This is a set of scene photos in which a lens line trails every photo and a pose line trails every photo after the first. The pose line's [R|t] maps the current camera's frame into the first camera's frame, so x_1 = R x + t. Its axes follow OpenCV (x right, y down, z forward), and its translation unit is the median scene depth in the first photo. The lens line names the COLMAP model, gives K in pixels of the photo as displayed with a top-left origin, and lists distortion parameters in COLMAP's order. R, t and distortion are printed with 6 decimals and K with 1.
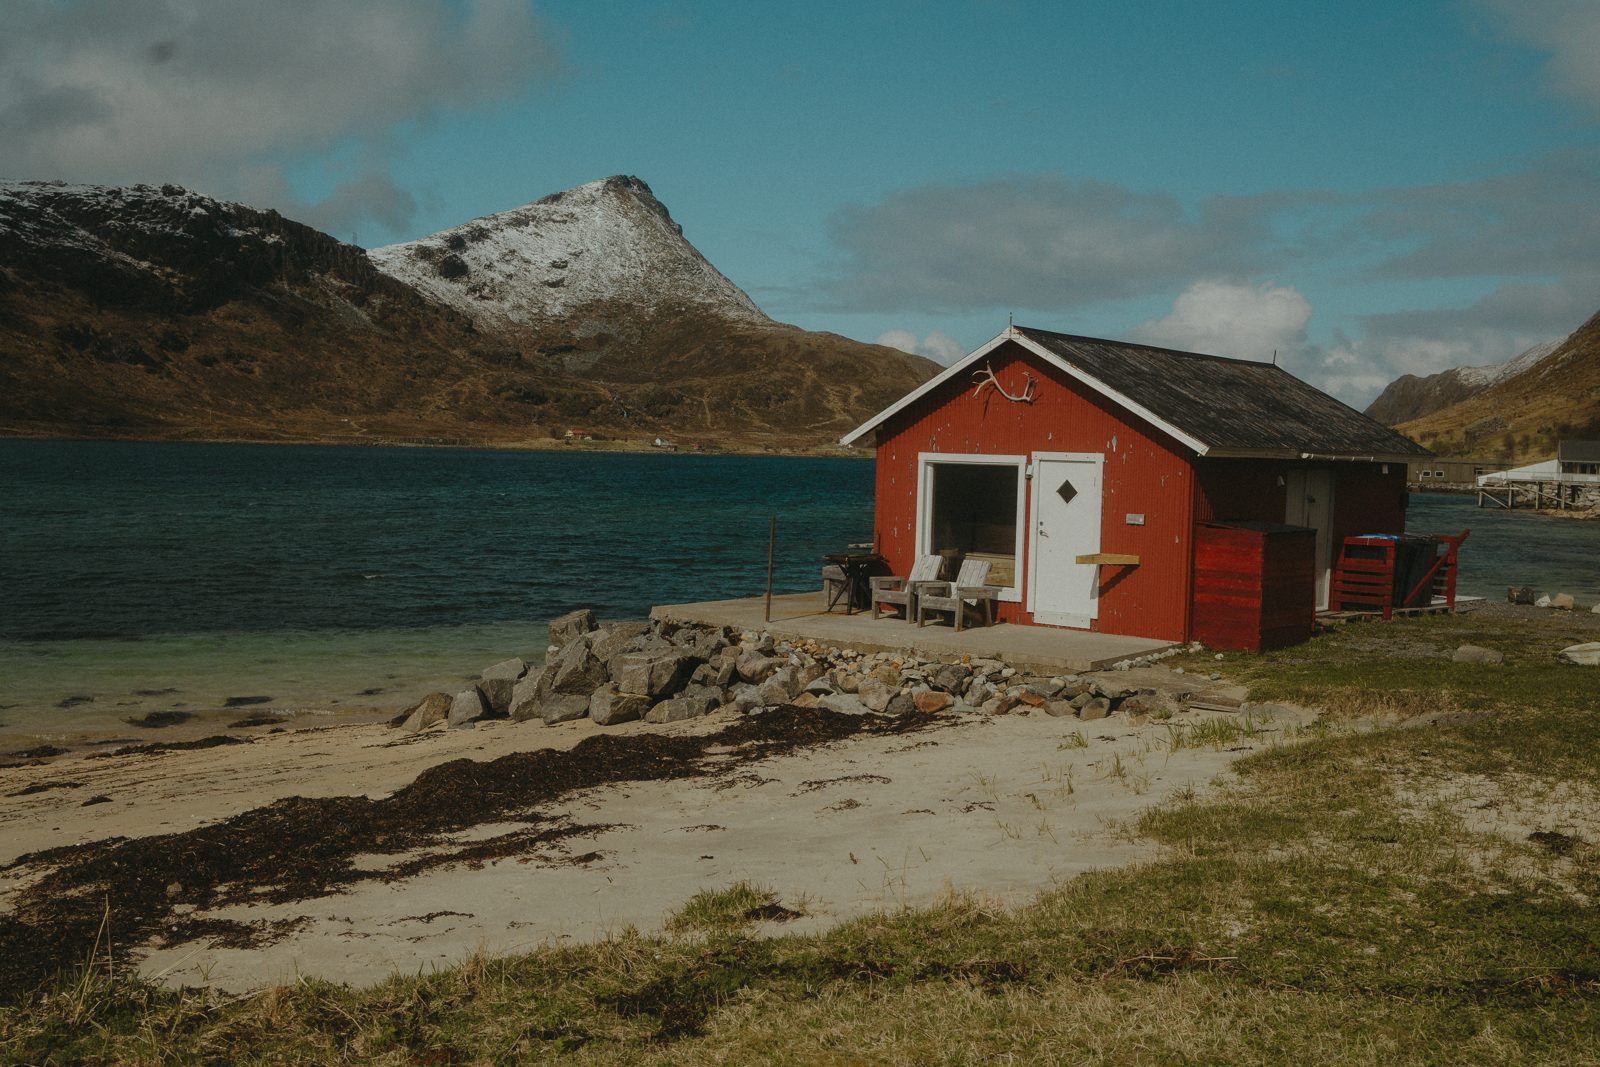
lens RADIAL K [[1608.0, 0, 800.0], [0, 1608.0, 533.5], [0, 0, 1]] dist [-0.025328, -0.008281]
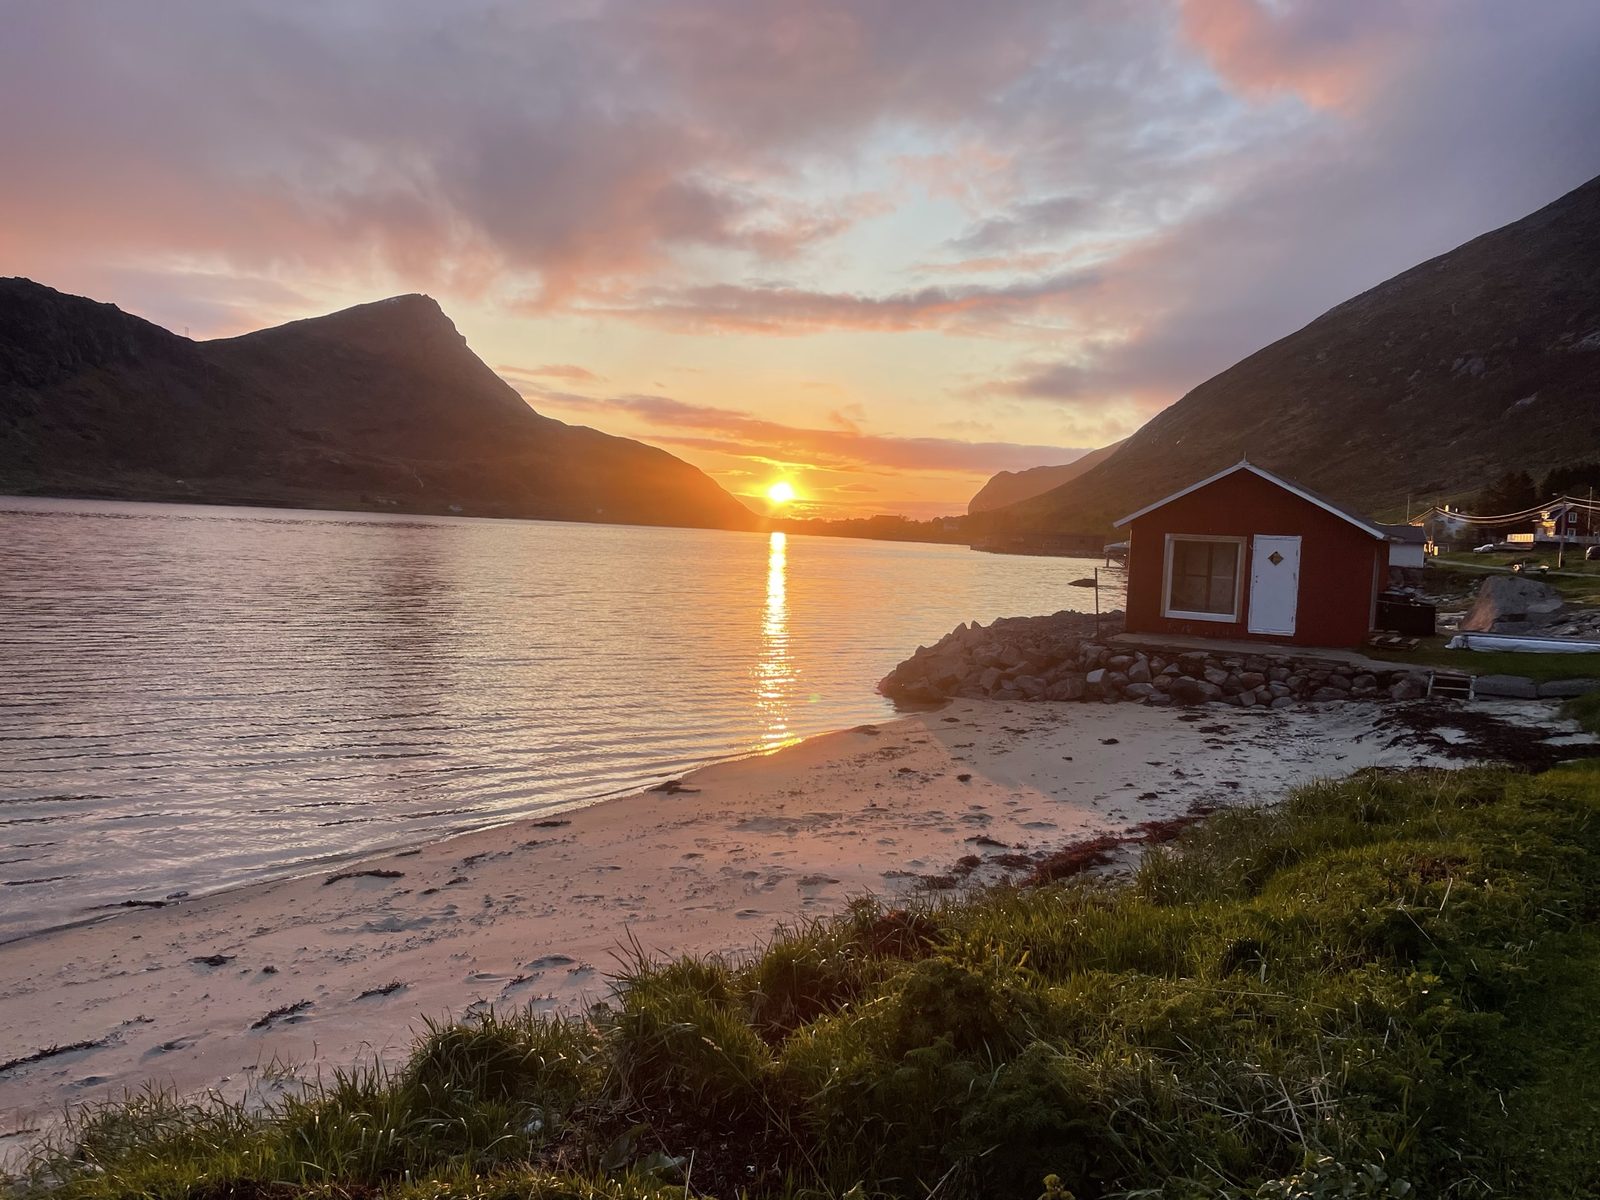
lens RADIAL K [[1212.7, 0, 800.0], [0, 1212.7, 600.0], [0, 0, 1]] dist [0.041985, -0.057228]
pose [[0.977840, 0.010488, 0.209089, -0.532408], [-0.013519, 0.999823, 0.013072, 0.007215], [-0.208915, -0.015609, 0.977809, -0.143787]]
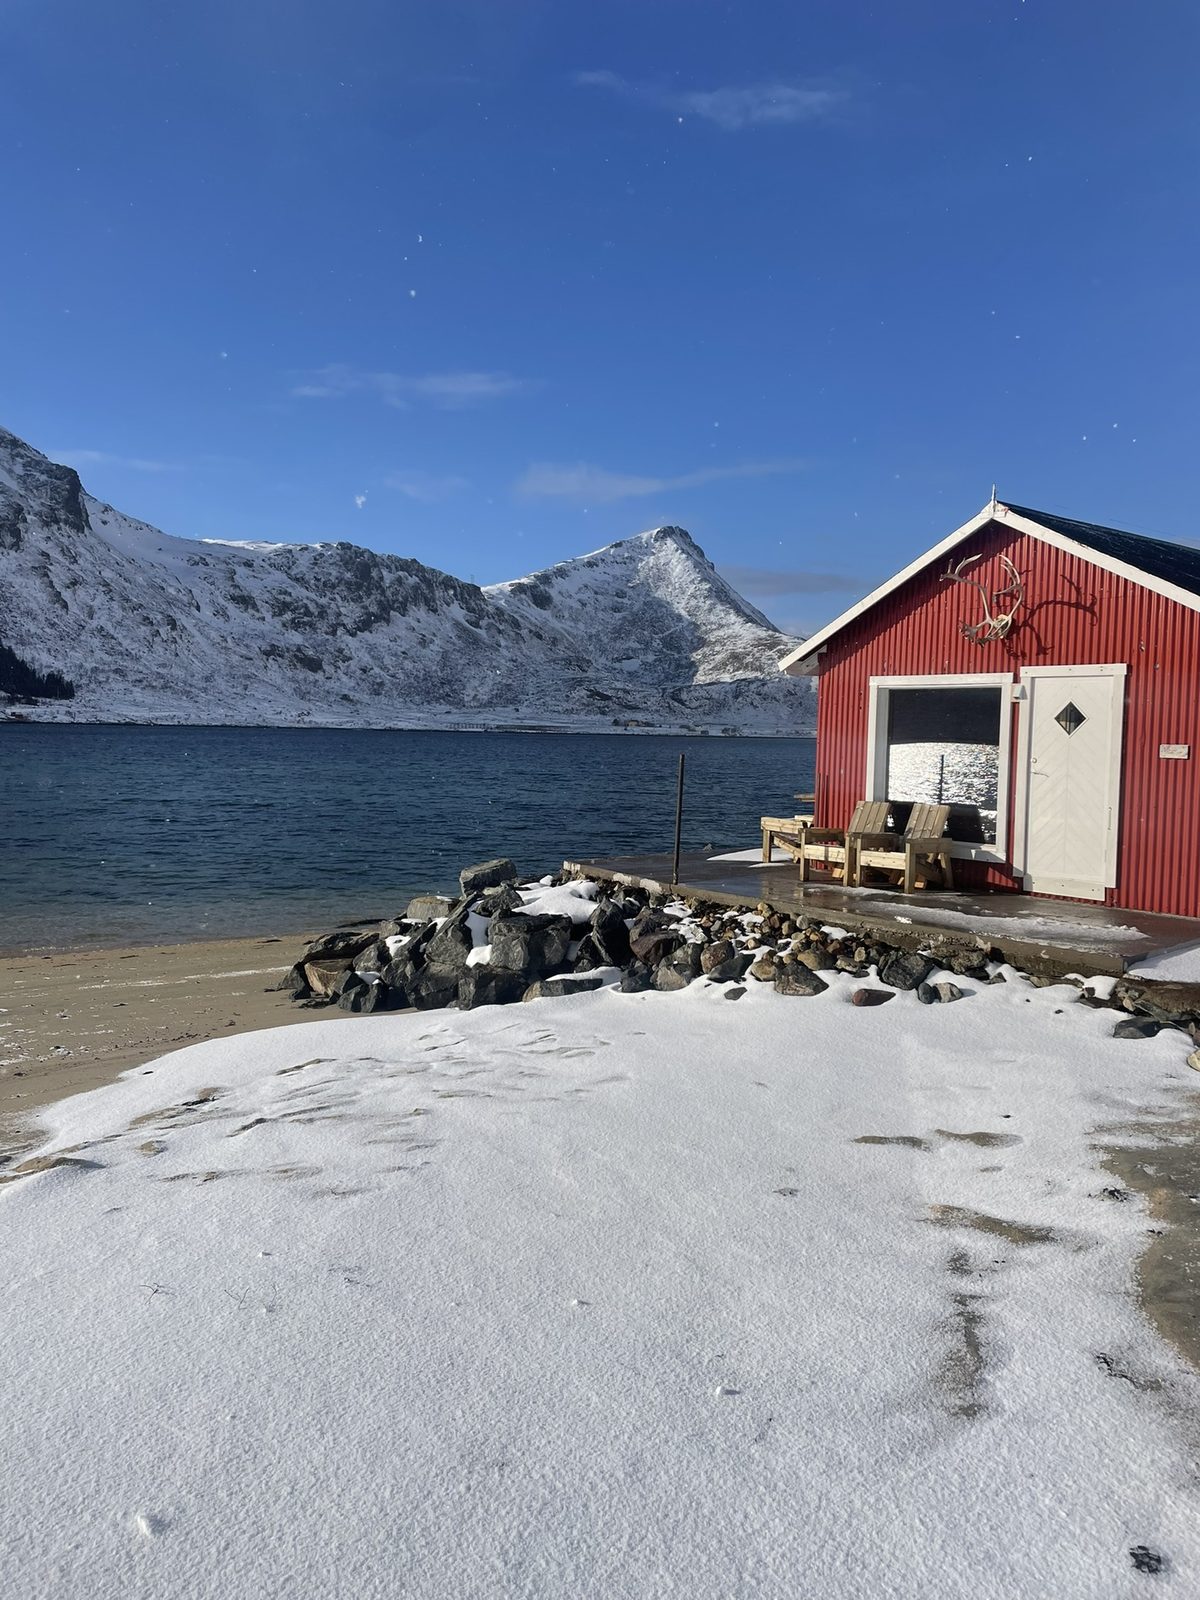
lens RADIAL K [[1239.4, 0, 600.0], [0, 1239.4, 800.0], [0, 0, 1]] dist [0.152334, 0.000112]
pose [[0.985806, 0.011063, -0.167525, 0.043603], [-0.011765, 0.999926, -0.003200, 0.015184], [0.167477, 0.005125, 0.985863, 0.337159]]
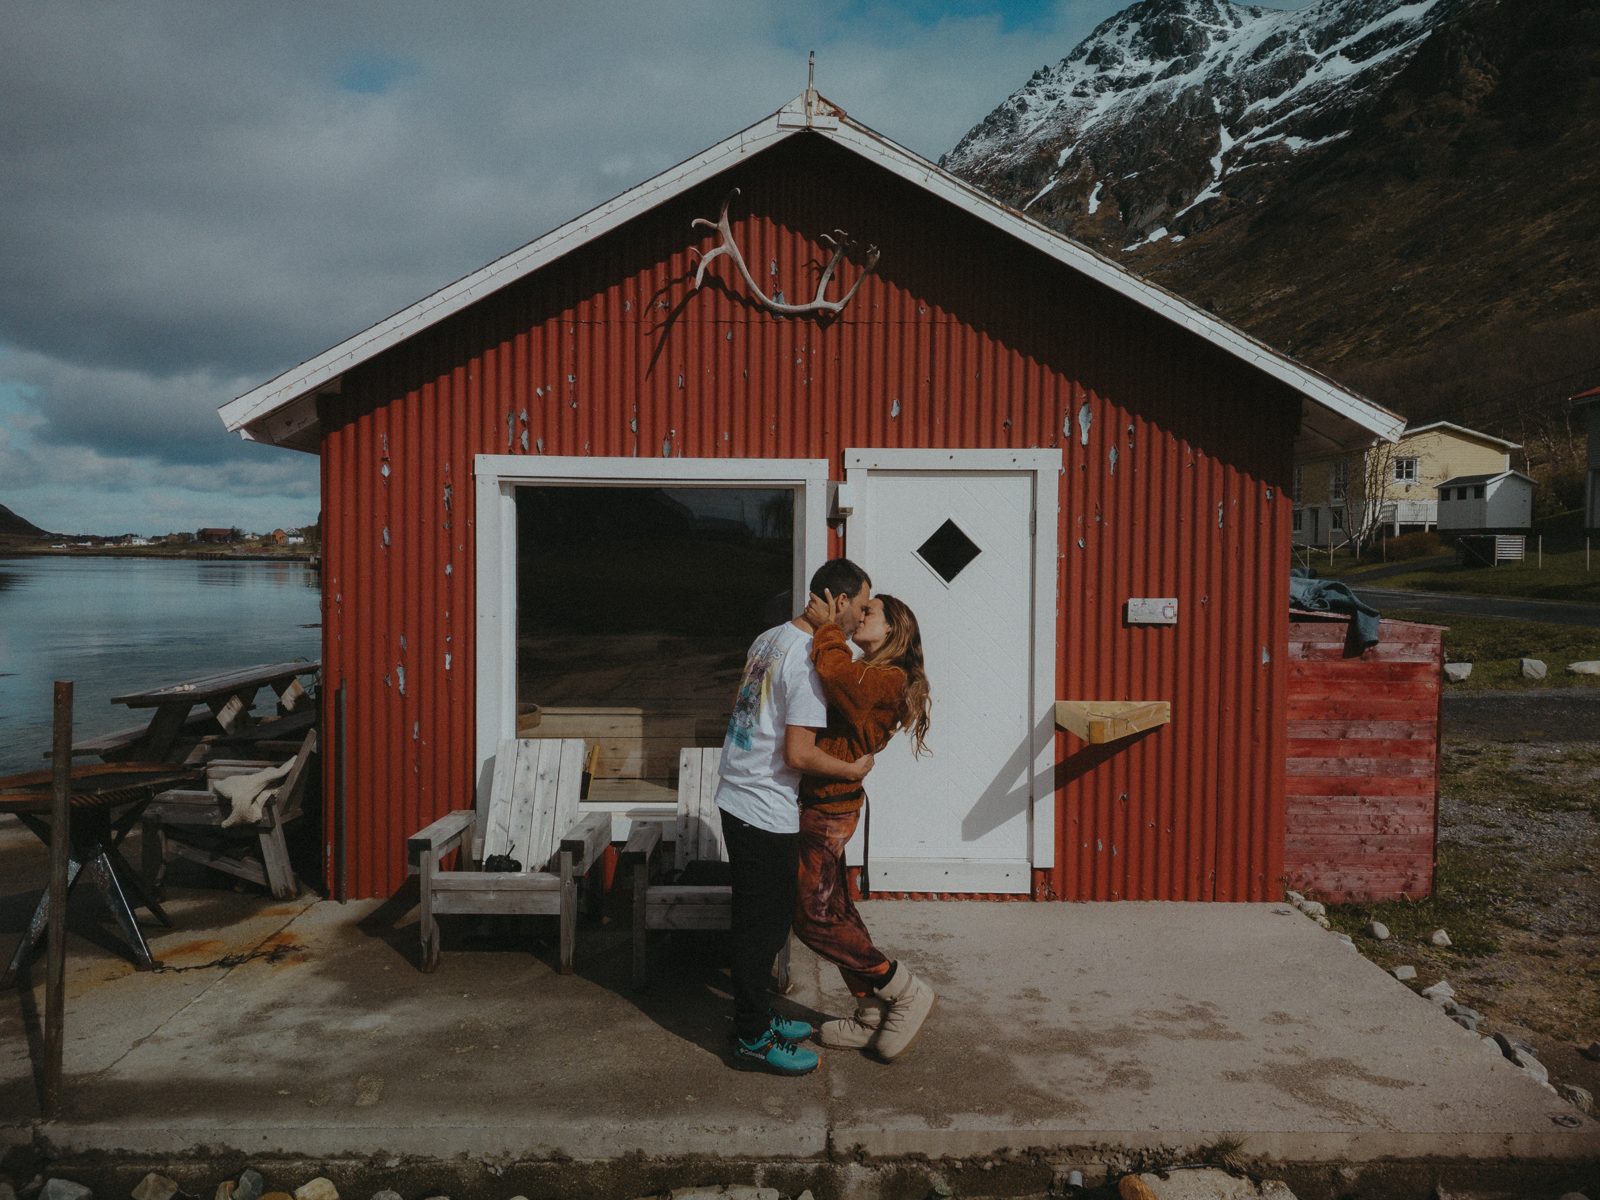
lens RADIAL K [[1212.7, 0, 800.0], [0, 1212.7, 600.0], [0, 0, 1]] dist [0.041985, -0.057228]
pose [[0.749315, -0.046832, 0.660556, -0.050120], [0.046549, 0.998754, 0.018006, -0.018500], [-0.660576, 0.017256, 0.750561, 0.714356]]
